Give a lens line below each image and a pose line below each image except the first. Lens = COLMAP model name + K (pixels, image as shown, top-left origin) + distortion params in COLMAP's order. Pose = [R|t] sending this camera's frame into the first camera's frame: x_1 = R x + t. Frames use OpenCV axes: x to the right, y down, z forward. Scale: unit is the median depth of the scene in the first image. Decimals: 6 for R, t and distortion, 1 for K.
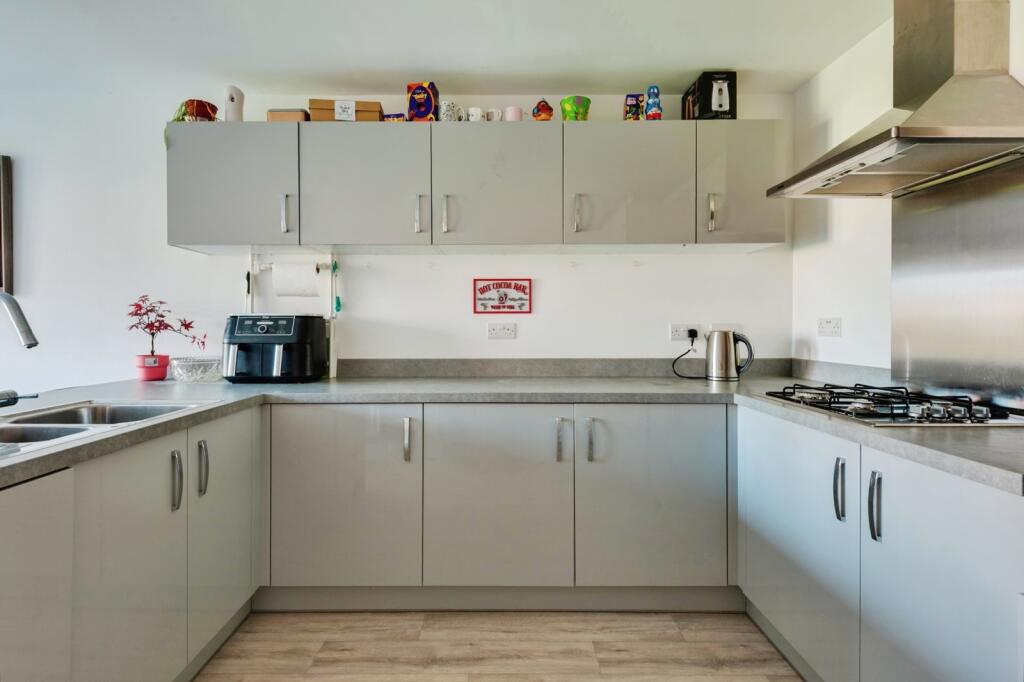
lens RADIAL K [[461.3, 0, 511.5], [0, 461.3, 331.3], [0, 0, 1]] dist [0.001327, -0.016559]
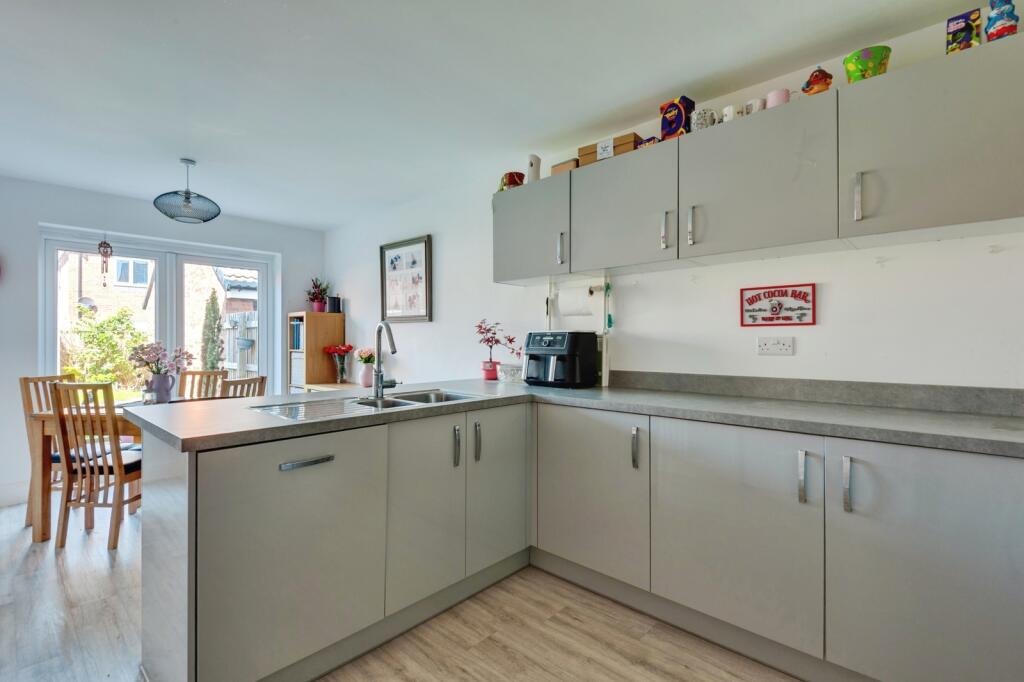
lens RADIAL K [[468.0, 0, 512.0], [0, 468.0, 341.0], [0, 0, 1]] dist [-0.000059, -0.027344]
pose [[0.714891, -0.000376, -0.699236, 0.269393], [-0.005757, 0.999963, -0.006423, -0.002194], [0.699213, 0.008617, 0.714862, 0.026179]]
